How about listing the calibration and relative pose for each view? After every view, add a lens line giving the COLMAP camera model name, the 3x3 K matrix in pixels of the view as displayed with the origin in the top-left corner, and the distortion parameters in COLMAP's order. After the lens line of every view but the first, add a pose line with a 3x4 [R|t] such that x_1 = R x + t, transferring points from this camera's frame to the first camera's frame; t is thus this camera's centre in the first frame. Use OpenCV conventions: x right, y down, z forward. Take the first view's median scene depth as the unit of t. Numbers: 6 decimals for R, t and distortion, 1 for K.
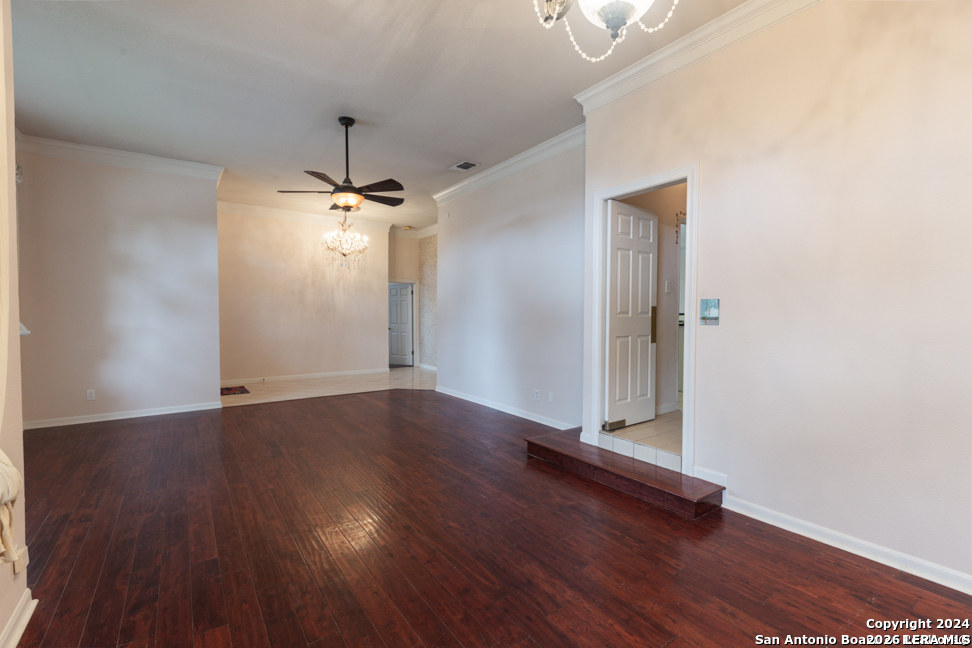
lens RADIAL K [[430.6, 0, 486.0], [0, 430.6, 323.0], [0, 0, 1]] dist [0.010079, -0.001617]
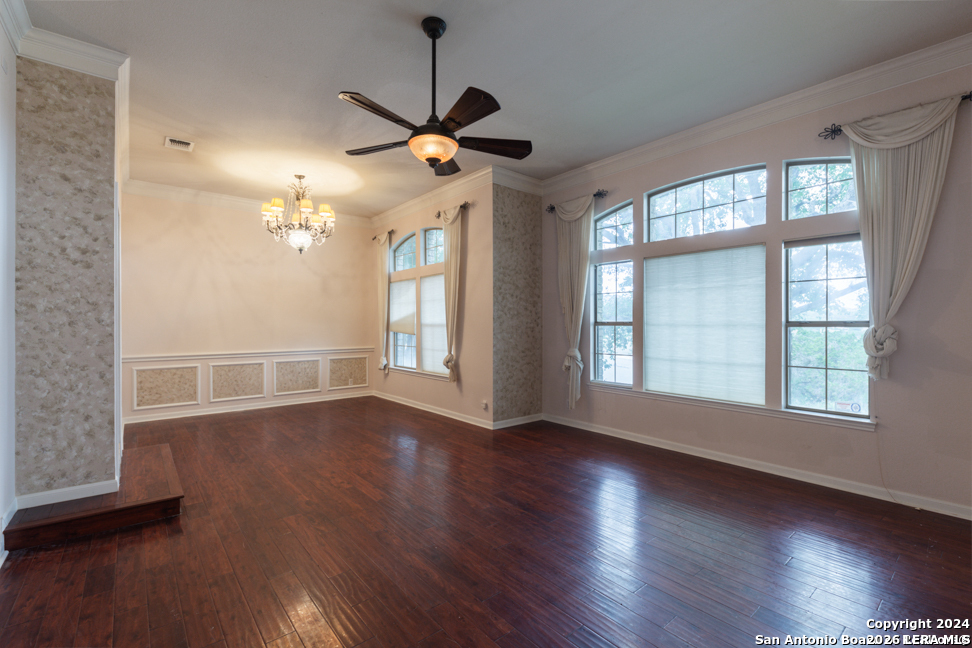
lens RADIAL K [[430.6, 0, 486.5], [0, 430.6, 319.9], [0, 0, 1]] dist [0.010079, -0.001617]
pose [[-0.997148, -0.000289, -0.075474, -0.362016], [-0.001331, 0.999905, 0.013755, -0.044326], [0.075463, 0.013816, -0.997053, 1.711230]]
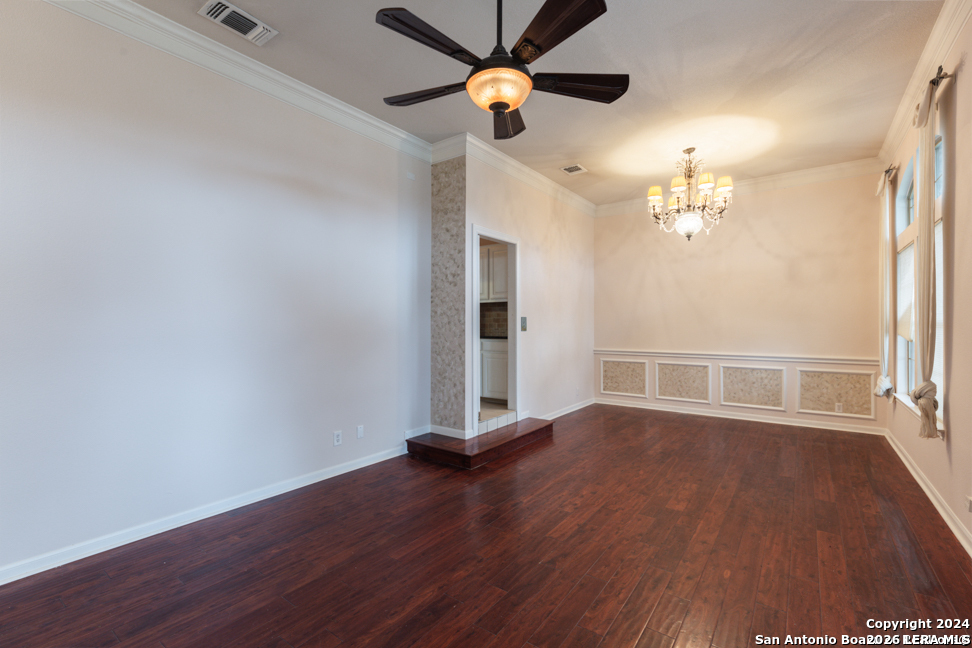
lens RADIAL K [[430.6, 0, 480.1], [0, 430.6, 322.3], [0, 0, 1]] dist [0.010079, -0.001617]
pose [[-0.309969, 0.003107, 0.950741, -0.801264], [0.023886, 0.999704, 0.004520, -0.032097], [-0.950446, 0.024111, -0.309952, 1.220560]]
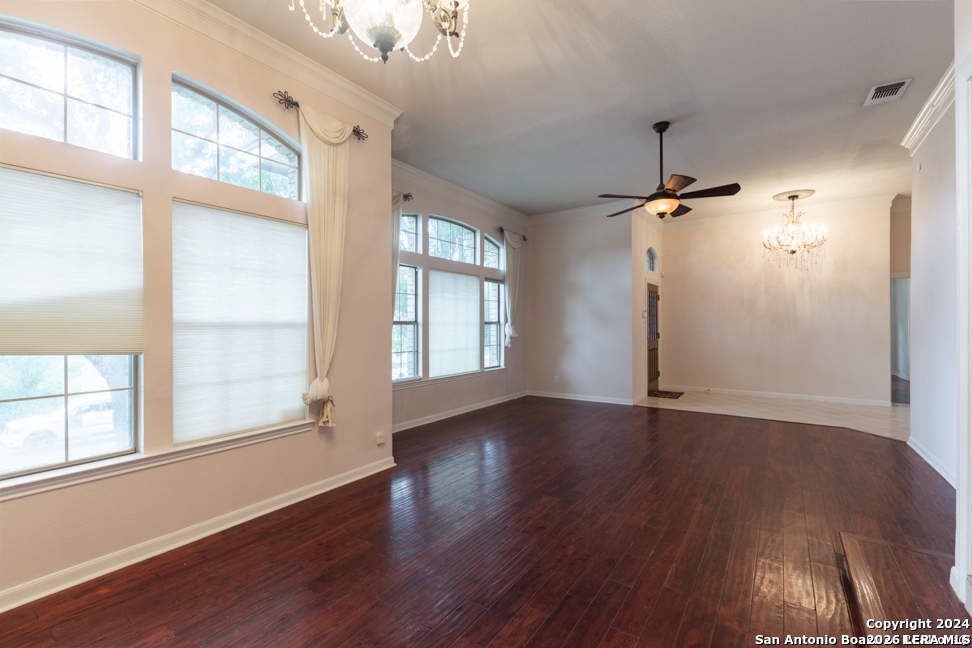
lens RADIAL K [[430.6, 0, 478.7], [0, 430.6, 322.2], [0, 0, 1]] dist [0.010079, -0.001617]
pose [[0.338091, -0.005835, -0.941095, 0.469401], [-0.017251, 0.999774, -0.012396, -0.007323], [0.940955, 0.020426, 0.337914, 0.302934]]
